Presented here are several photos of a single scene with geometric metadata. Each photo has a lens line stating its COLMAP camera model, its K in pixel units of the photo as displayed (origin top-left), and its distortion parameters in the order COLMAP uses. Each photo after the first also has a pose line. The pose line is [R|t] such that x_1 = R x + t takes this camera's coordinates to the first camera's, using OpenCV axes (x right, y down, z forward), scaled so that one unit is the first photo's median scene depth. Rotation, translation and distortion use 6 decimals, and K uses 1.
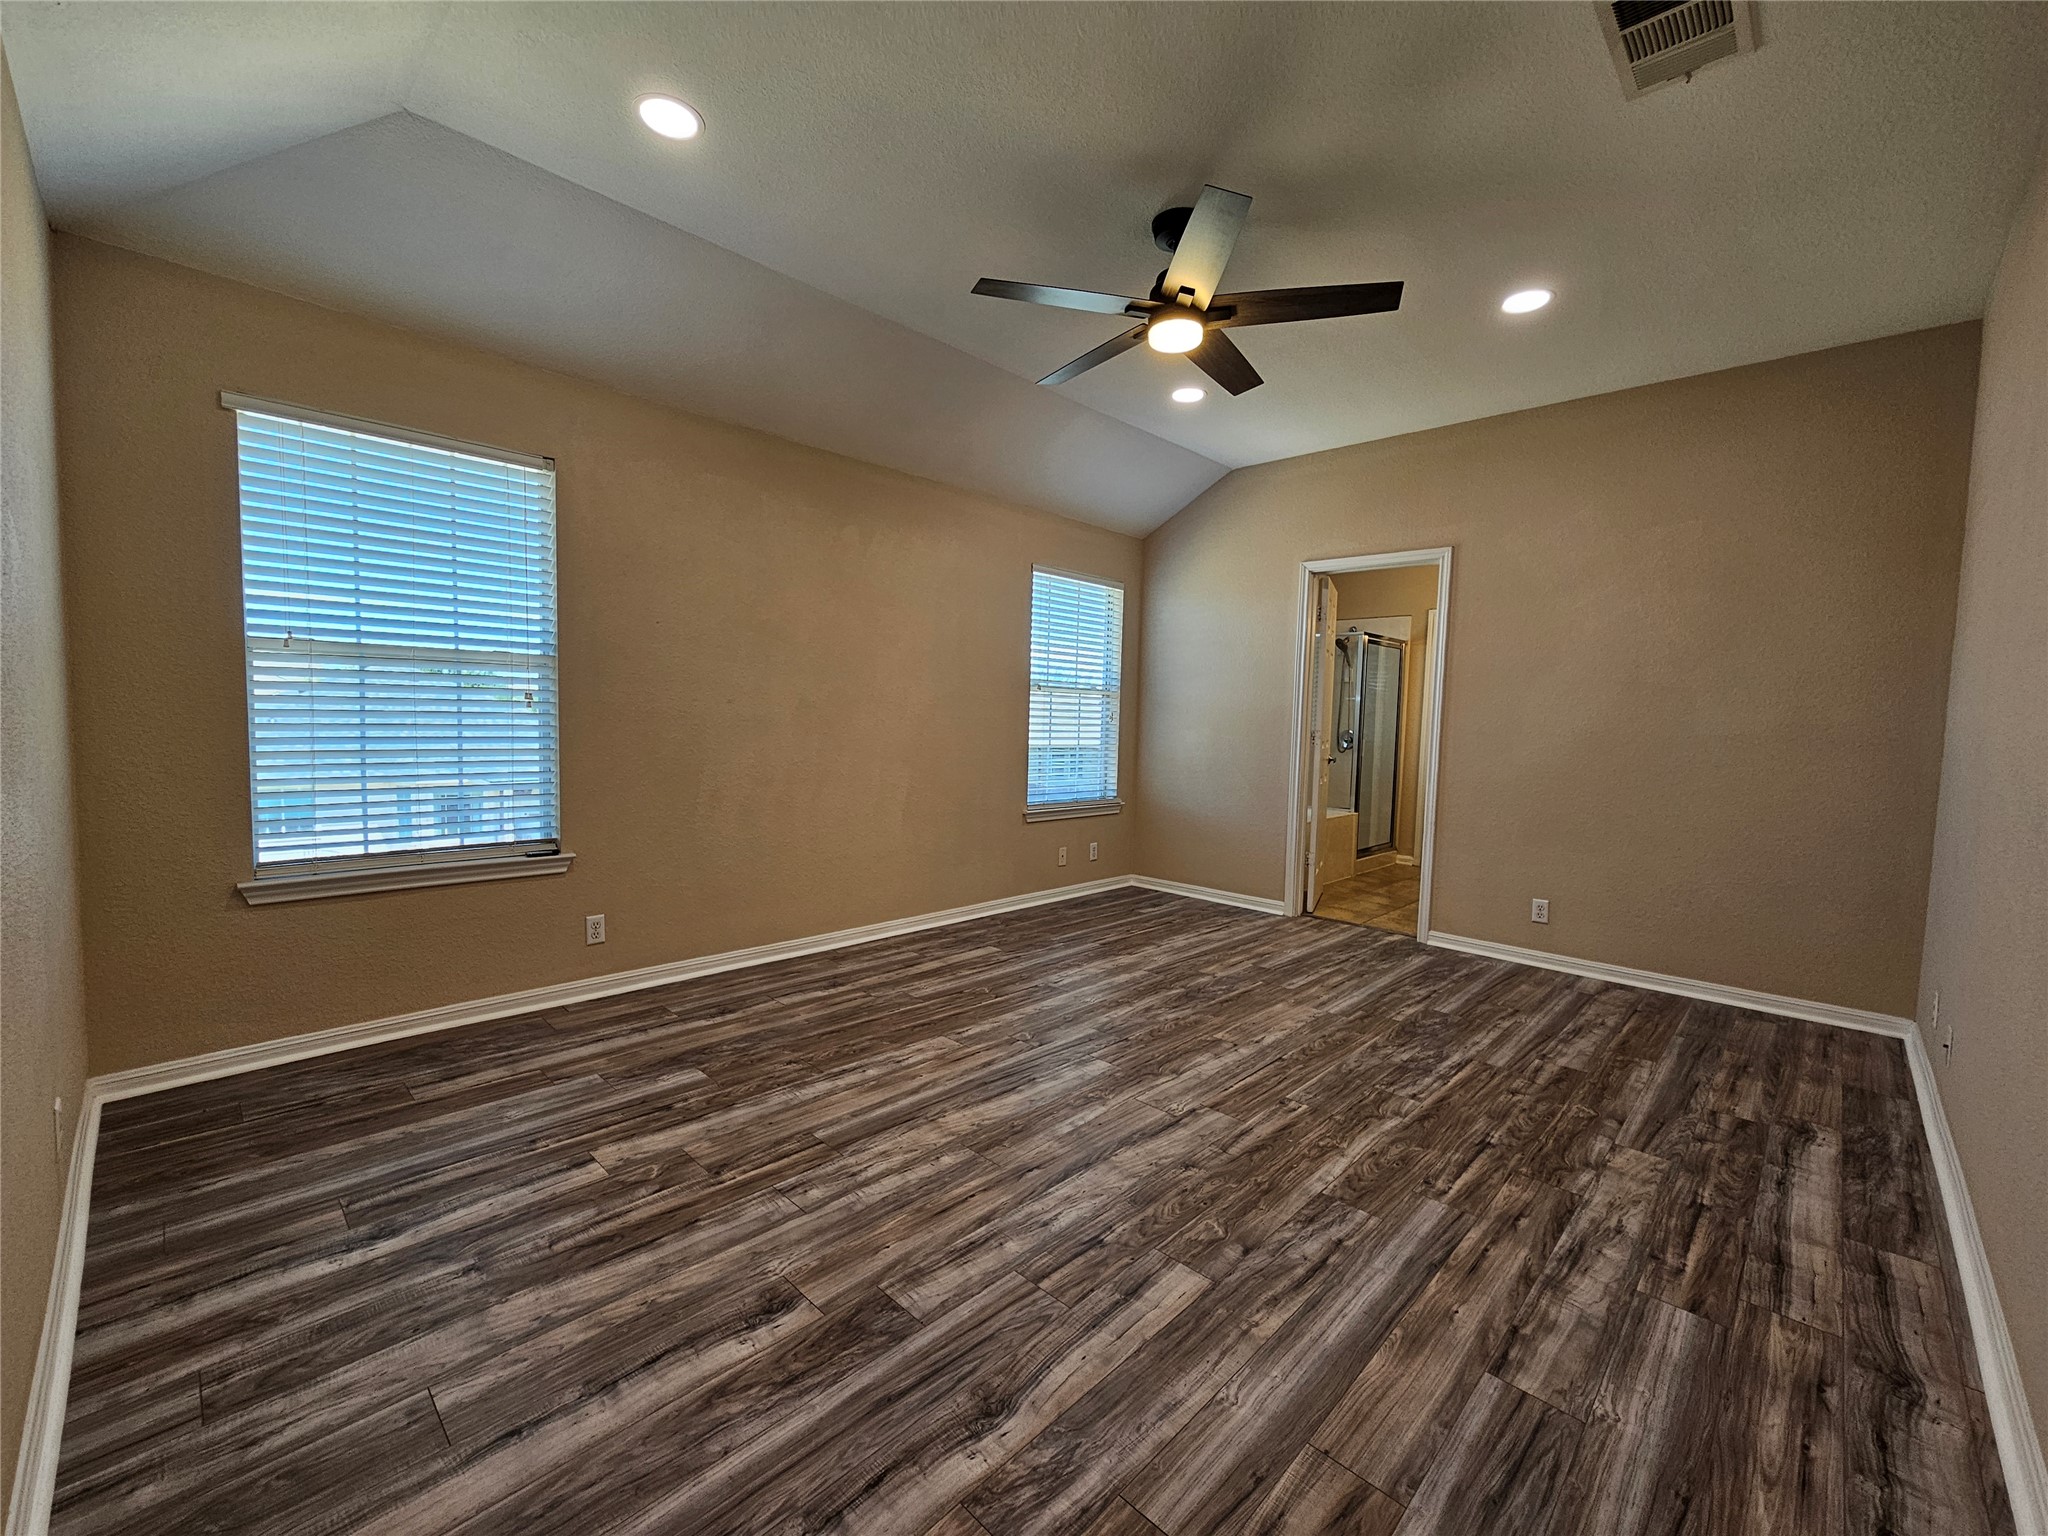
lens RADIAL K [[843.2, 0, 1023.1], [0, 843.2, 772.7], [0, 0, 1]] dist [-0.004897, 0.002709]
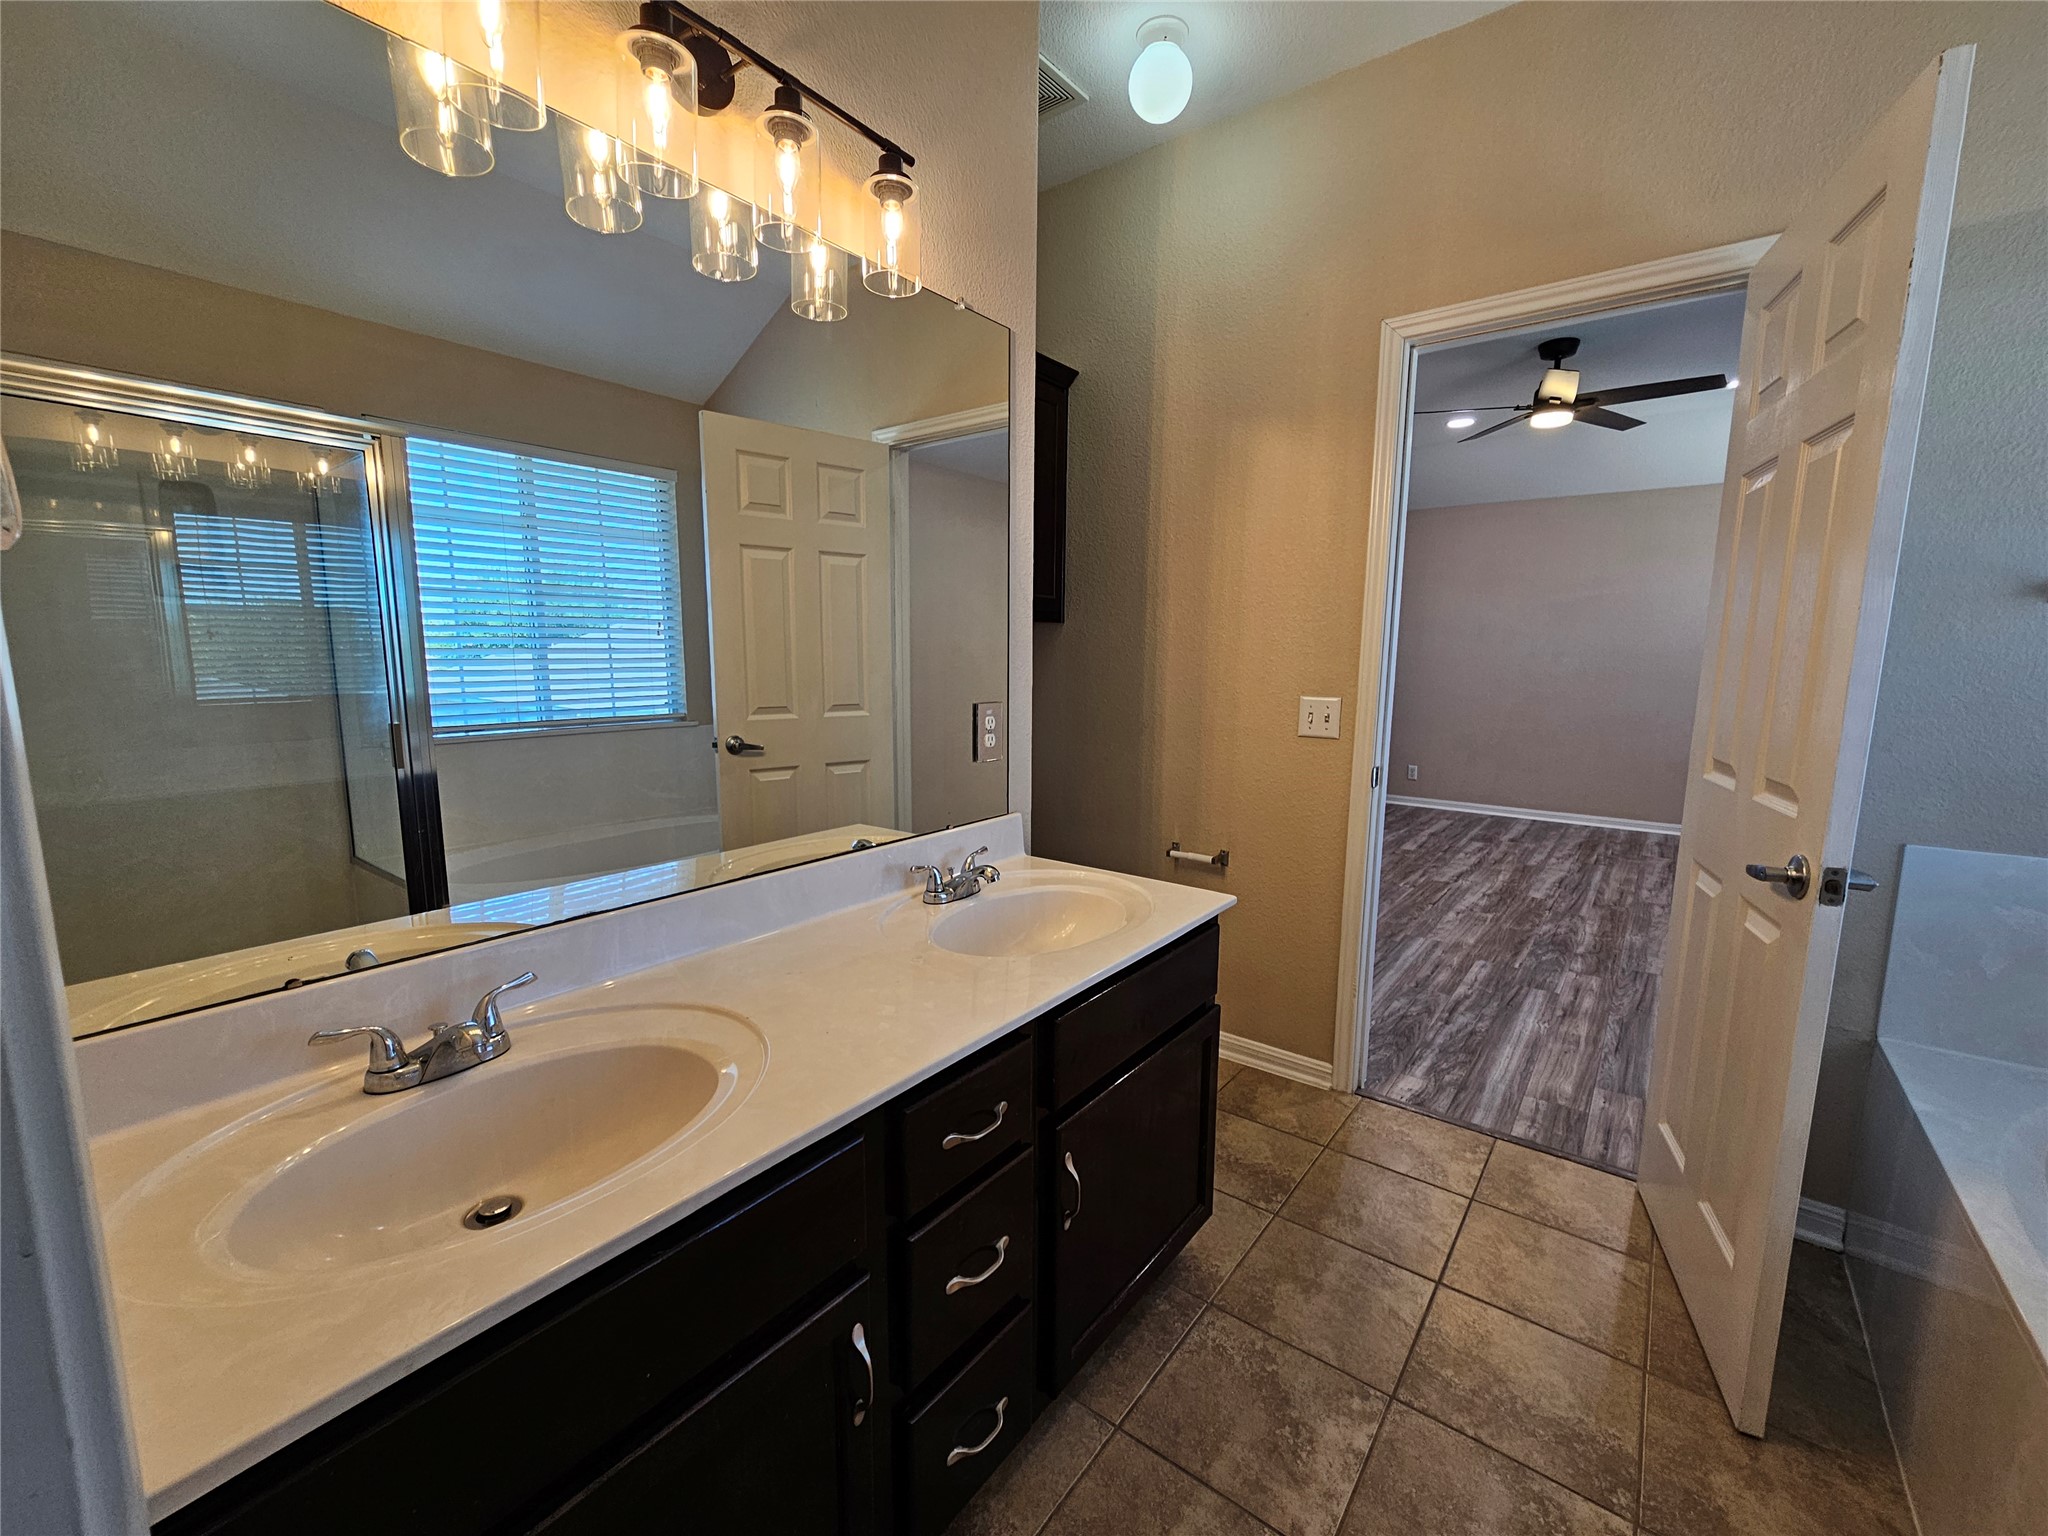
lens RADIAL K [[843.2, 0, 1023.1], [0, 843.2, 772.7], [0, 0, 1]] dist [-0.004897, 0.002709]
pose [[-0.993109, -0.017834, -0.115826, 1.296456], [-0.042290, 0.976293, 0.212282, -0.175101], [0.109294, 0.215717, -0.970320, 2.510752]]
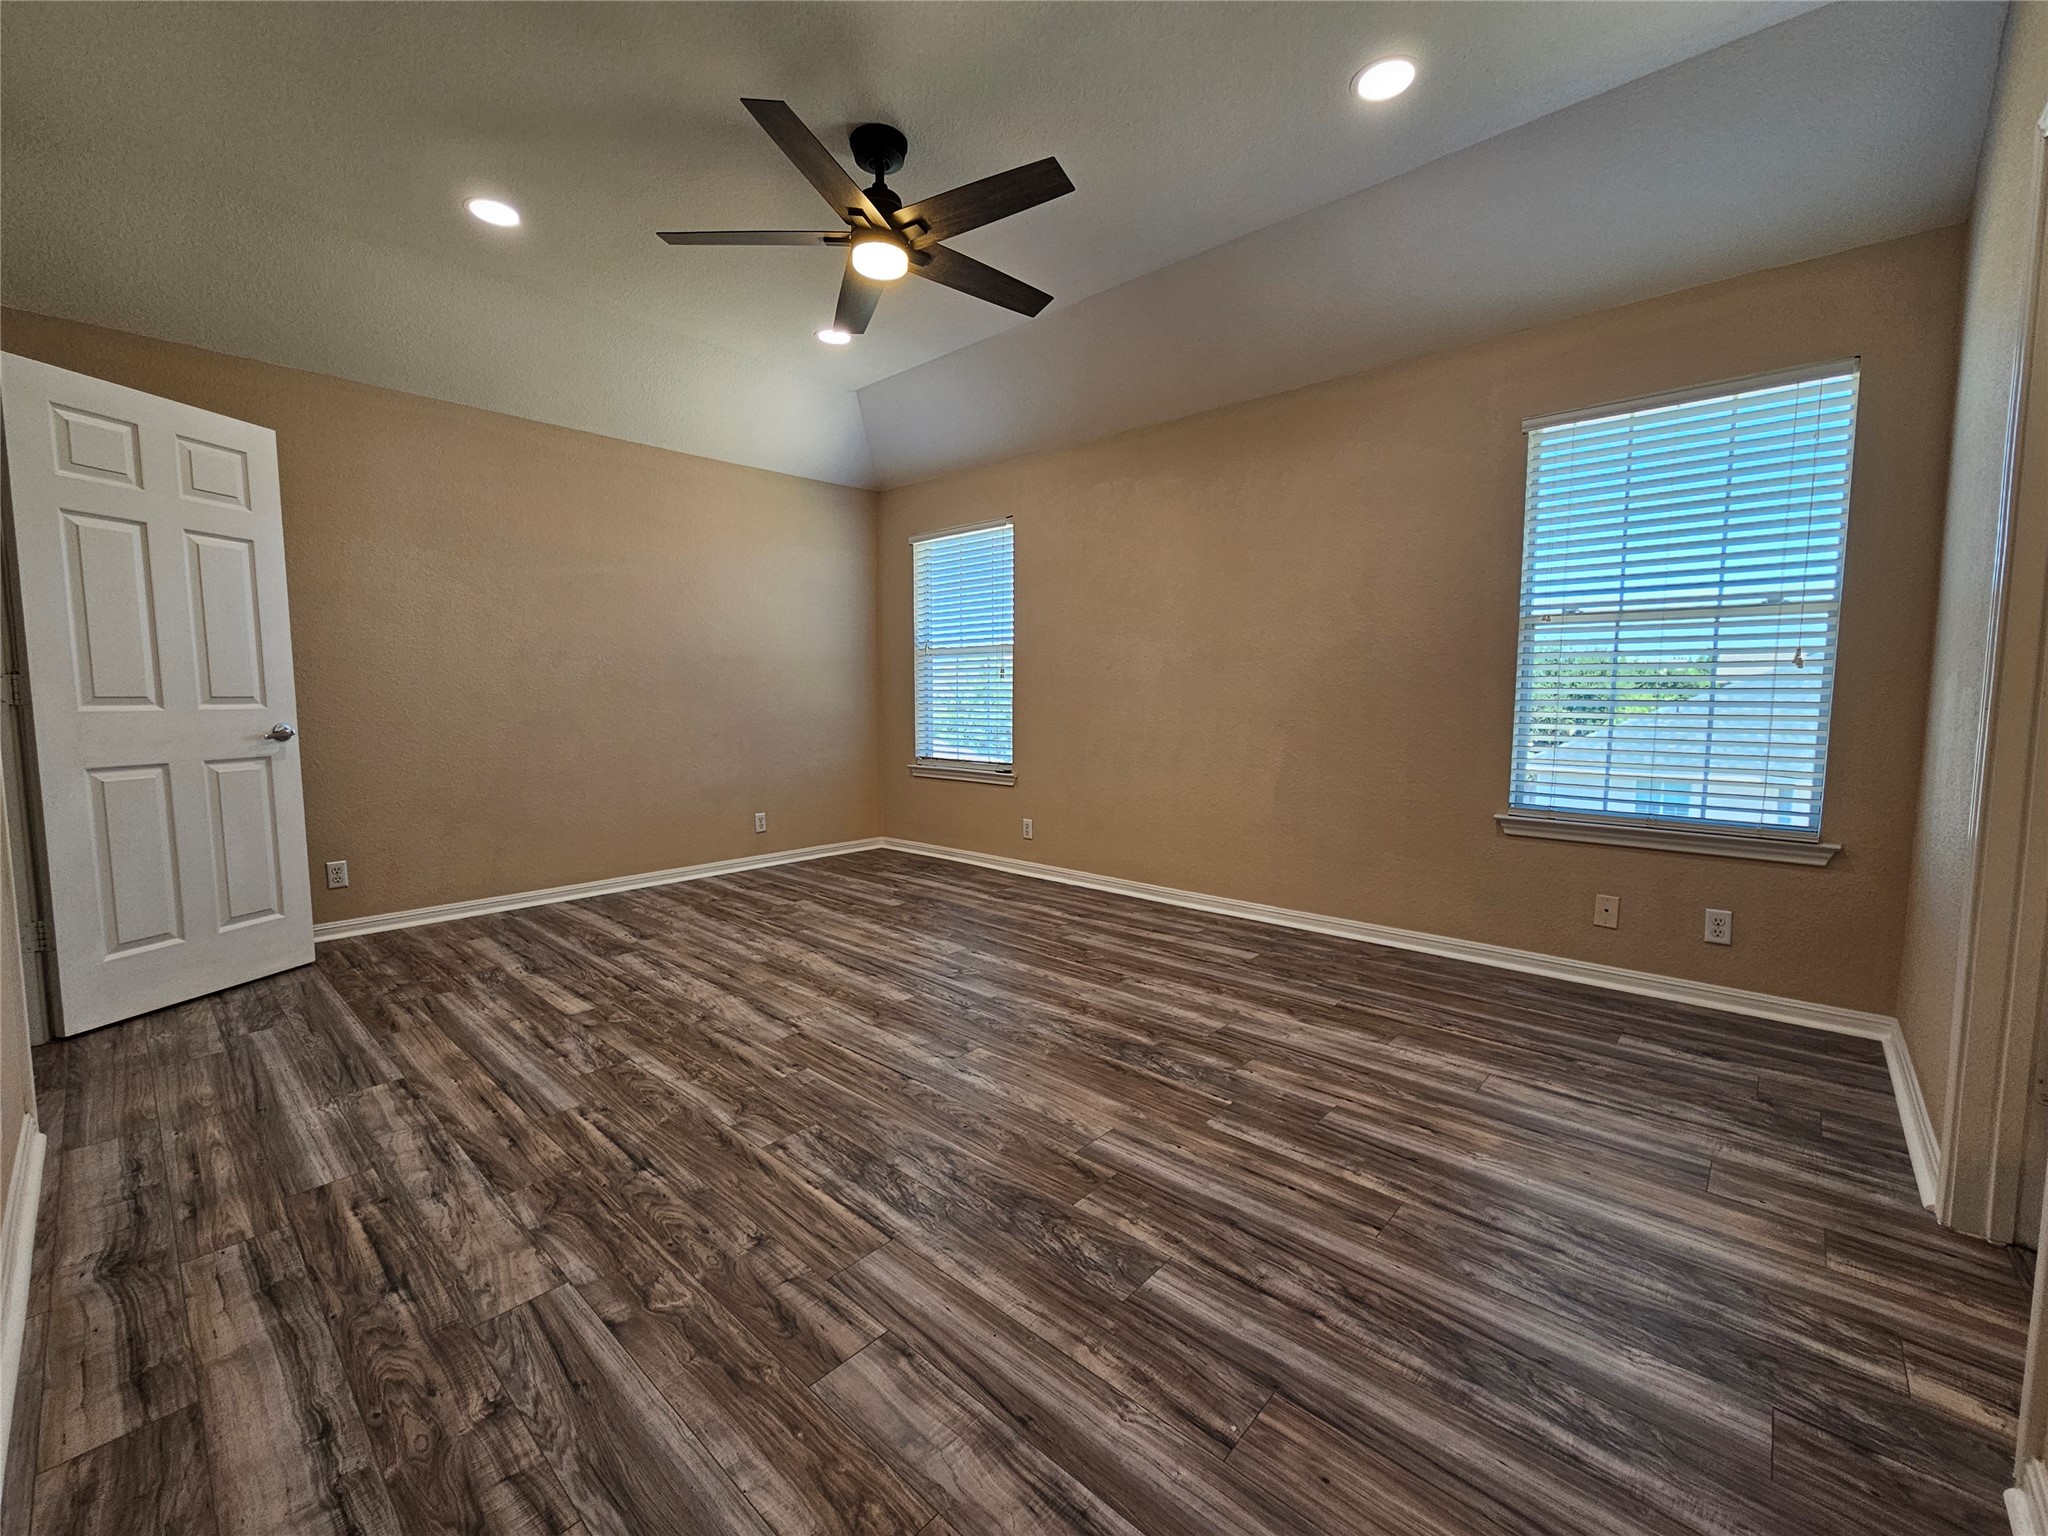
lens RADIAL K [[843.2, 0, 1023.1], [0, 843.2, 772.7], [0, 0, 1]] dist [-0.004897, 0.002709]
pose [[0.032739, 0.065686, -0.997303, 1.189858], [-0.070660, 0.995493, 0.063247, -0.004855], [0.996963, 0.068399, 0.037232, 1.164492]]
